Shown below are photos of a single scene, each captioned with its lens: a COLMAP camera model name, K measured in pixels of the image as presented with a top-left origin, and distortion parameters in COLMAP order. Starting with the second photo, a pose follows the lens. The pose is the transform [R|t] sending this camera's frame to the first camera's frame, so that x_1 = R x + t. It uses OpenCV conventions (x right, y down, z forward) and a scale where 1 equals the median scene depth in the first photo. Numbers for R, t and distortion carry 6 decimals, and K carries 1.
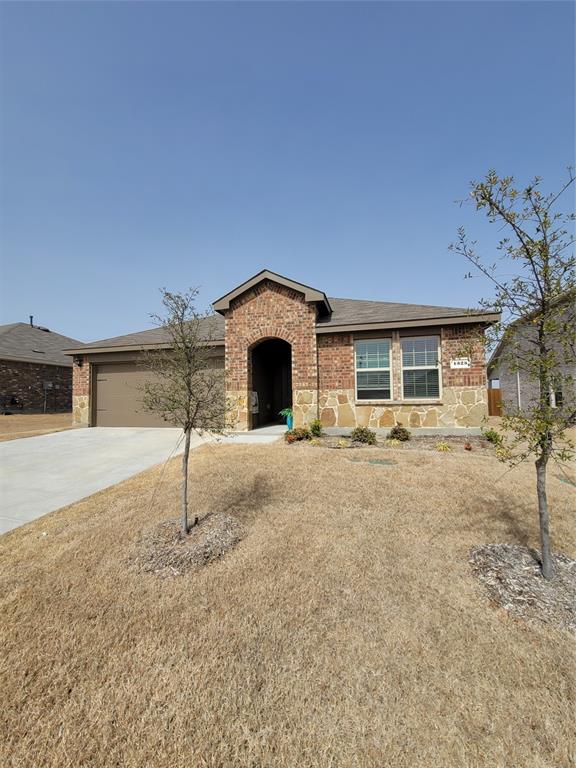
lens RADIAL K [[316.5, 0, 286.1], [0, 316.5, 386.2], [0, 0, 1]] dist [-0.004049, 0.000700]
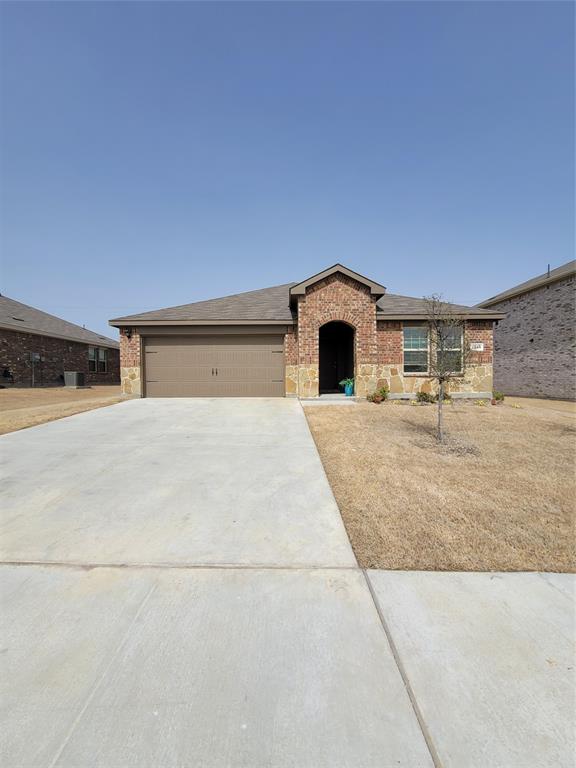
lens RADIAL K [[316.5, 0, 286.1], [0, 316.5, 386.2], [0, 0, 1]] dist [-0.004049, 0.000700]
pose [[0.967220, 0.001114, 0.253937, -0.565324], [-0.017062, 0.998016, 0.060612, 0.027754], [-0.253366, -0.062958, 0.965320, -0.143241]]
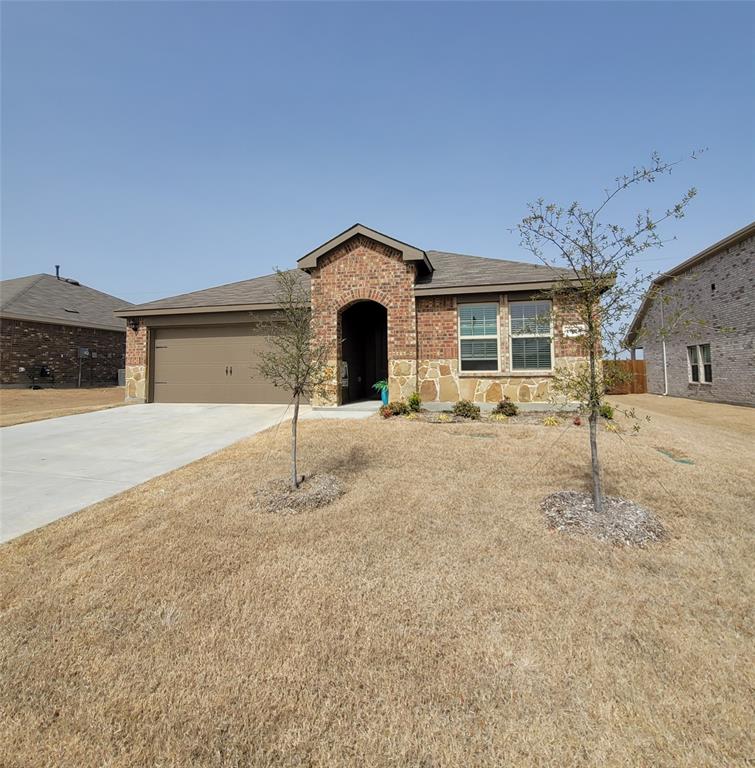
lens RADIAL K [[423.9, 0, 382.6], [0, 423.9, 350.1], [0, 0, 1]] dist [-0.003104, -0.000066]
pose [[0.999888, 0.004602, 0.014256, -0.012444], [-0.004423, 0.999911, -0.012595, -0.000176], [-0.014313, 0.012530, 0.999819, -0.181523]]
